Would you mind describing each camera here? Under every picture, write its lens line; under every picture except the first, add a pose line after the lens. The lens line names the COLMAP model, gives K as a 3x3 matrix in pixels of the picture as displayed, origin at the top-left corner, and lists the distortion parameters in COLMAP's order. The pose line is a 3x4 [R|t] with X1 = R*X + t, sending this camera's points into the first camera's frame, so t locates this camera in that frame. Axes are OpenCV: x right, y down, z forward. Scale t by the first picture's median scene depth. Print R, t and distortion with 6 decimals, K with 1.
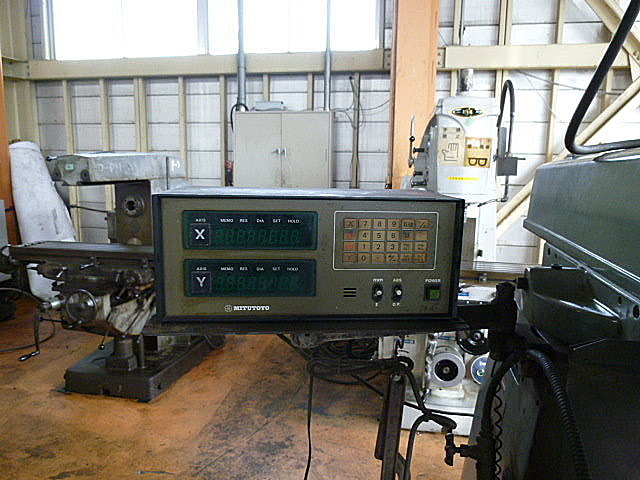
lens RADIAL K [[484.0, 0, 322.2], [0, 484.0, 244.2], [0, 0, 1]] dist [-0.027123, 0.002577]
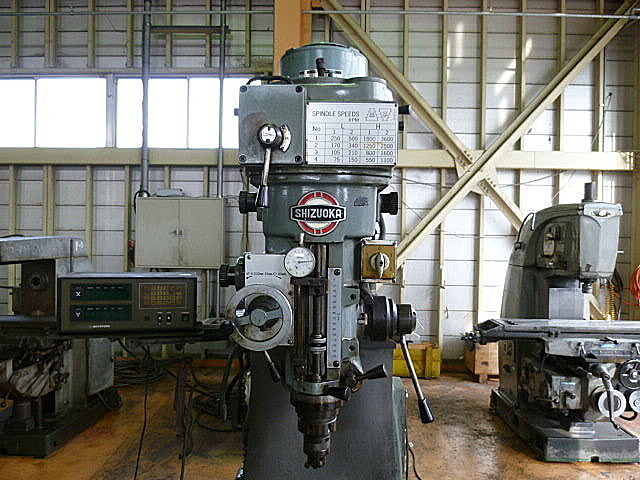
lens RADIAL K [[484.0, 0, 322.5], [0, 484.0, 242.9], [0, 0, 1]] dist [-0.027123, 0.002577]
pose [[0.985652, -0.003603, 0.168754, 0.066340], [0.029012, 0.988509, -0.148350, 0.014716], [-0.166281, 0.151118, 0.974430, -0.191480]]
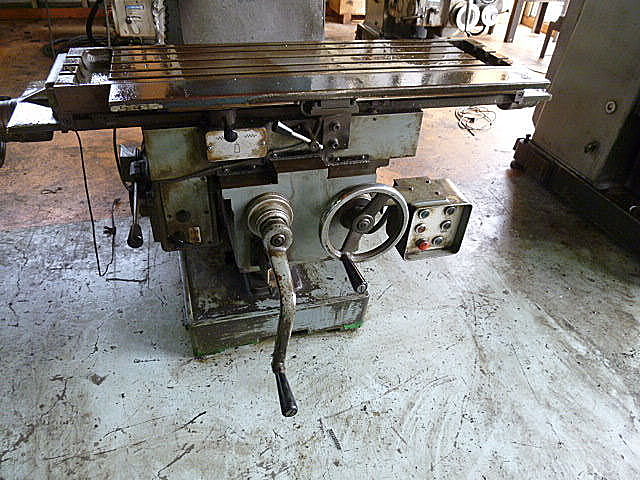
lens RADIAL K [[484.0, 0, 322.8], [0, 484.0, 246.0], [0, 0, 1]] dist [-0.027123, 0.002577]
pose [[0.890028, -0.247553, 0.382840, -0.005584], [0.036034, 0.875308, 0.482221, 0.102162], [-0.454479, -0.415395, 0.787969, -0.209272]]
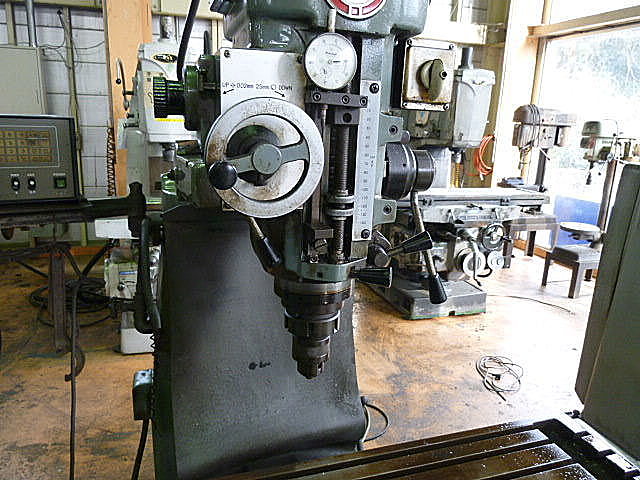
lens RADIAL K [[484.0, 0, 322.9], [0, 484.0, 242.7], [0, 0, 1]] dist [-0.027123, 0.002577]
pose [[0.876262, -0.103916, 0.470495, 0.030536], [0.056449, 0.991883, 0.113939, 0.021864], [-0.478516, -0.073281, 0.875016, -0.092078]]
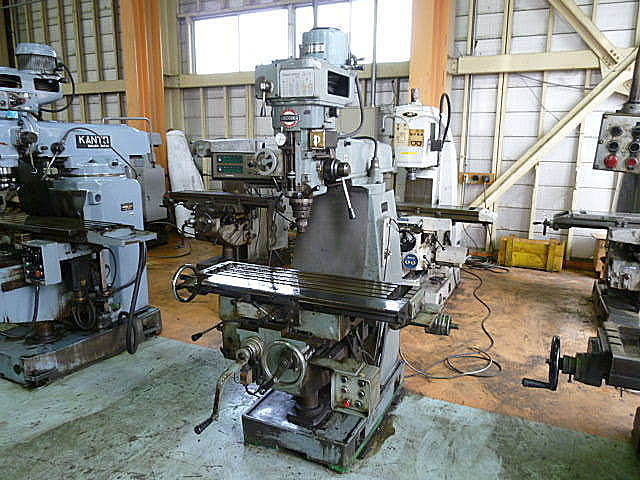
lens RADIAL K [[484.0, 0, 320.3], [0, 484.0, 242.6], [0, 0, 1]] dist [-0.027123, 0.002577]
pose [[0.968515, 0.044956, -0.244862, 0.256530], [-0.036355, 0.998557, 0.039536, 0.076600], [0.246286, -0.029389, 0.968751, -0.459983]]
